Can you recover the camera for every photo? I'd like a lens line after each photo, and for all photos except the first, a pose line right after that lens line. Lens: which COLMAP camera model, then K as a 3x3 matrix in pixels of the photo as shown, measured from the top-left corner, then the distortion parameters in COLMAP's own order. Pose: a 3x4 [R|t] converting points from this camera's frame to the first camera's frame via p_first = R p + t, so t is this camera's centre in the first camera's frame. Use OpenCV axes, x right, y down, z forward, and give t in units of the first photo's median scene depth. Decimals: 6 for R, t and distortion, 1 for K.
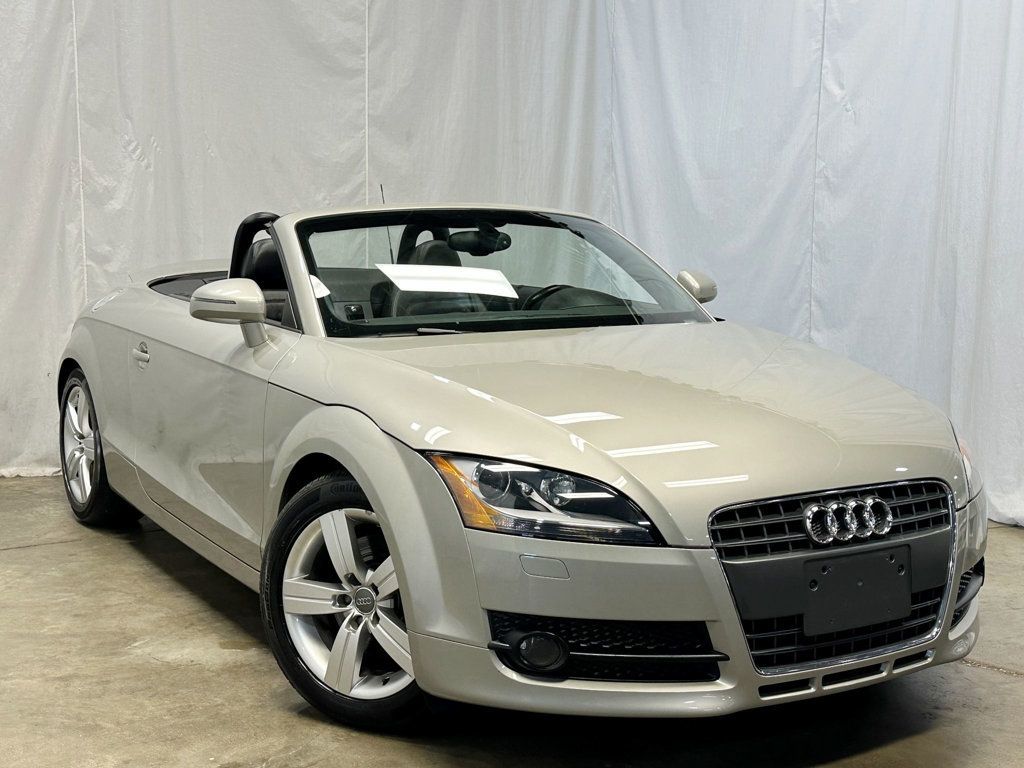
lens RADIAL K [[1427.3, 0, 512.0], [0, 1427.3, 384.0], [0, 0, 1]] dist [0.223221, -0.461389]
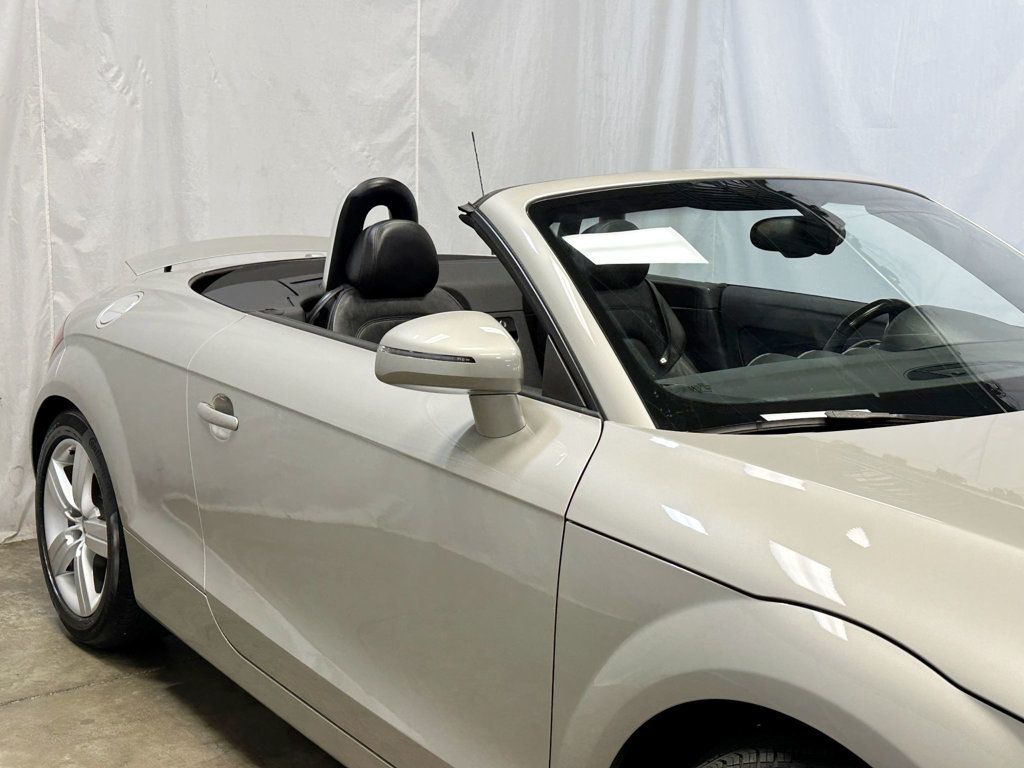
lens RADIAL K [[1427.3, 0, 512.0], [0, 1427.3, 384.0], [0, 0, 1]] dist [0.223221, -0.461389]
pose [[0.995531, -0.003975, 0.094351, -0.137815], [0.000215, 0.999206, 0.039831, -0.041617], [-0.094435, -0.039632, 0.994742, 0.278147]]
